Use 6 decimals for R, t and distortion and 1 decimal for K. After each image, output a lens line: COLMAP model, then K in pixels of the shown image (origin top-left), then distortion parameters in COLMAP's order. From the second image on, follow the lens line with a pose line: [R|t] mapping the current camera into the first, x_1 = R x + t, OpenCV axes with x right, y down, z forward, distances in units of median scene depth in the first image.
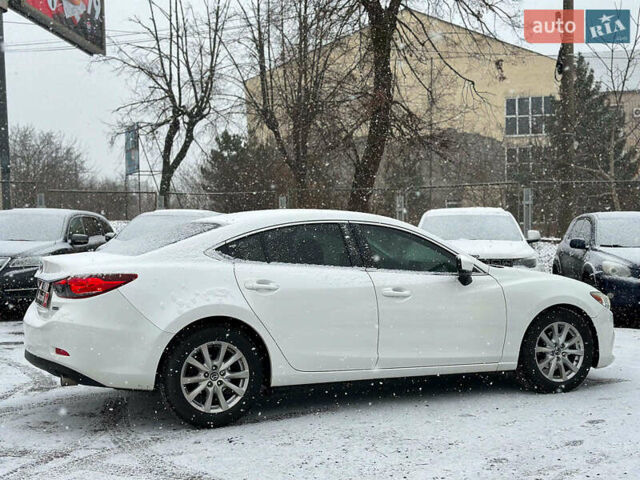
lens RADIAL K [[910.5, 0, 320.0], [0, 910.5, 240.0], [0, 0, 1]] dist [0.161978, 0.012516]
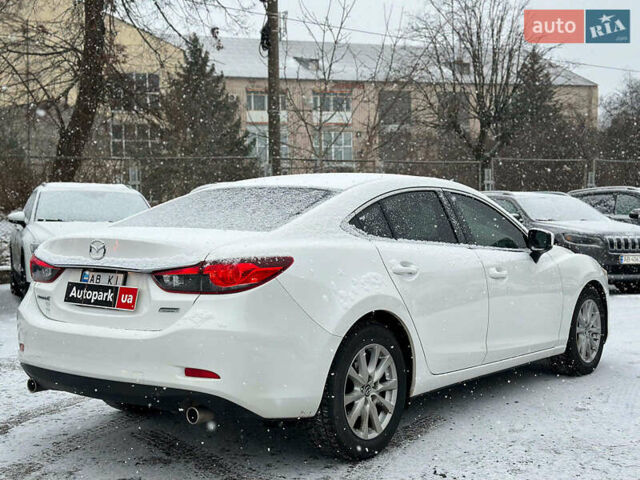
lens RADIAL K [[910.5, 0, 320.0], [0, 910.5, 240.0], [0, 0, 1]] dist [0.161978, 0.012516]
pose [[0.880577, -0.013374, 0.473715, -0.494555], [0.003830, 0.999770, 0.021106, 0.008814], [-0.473888, -0.016771, 0.880425, 0.348977]]
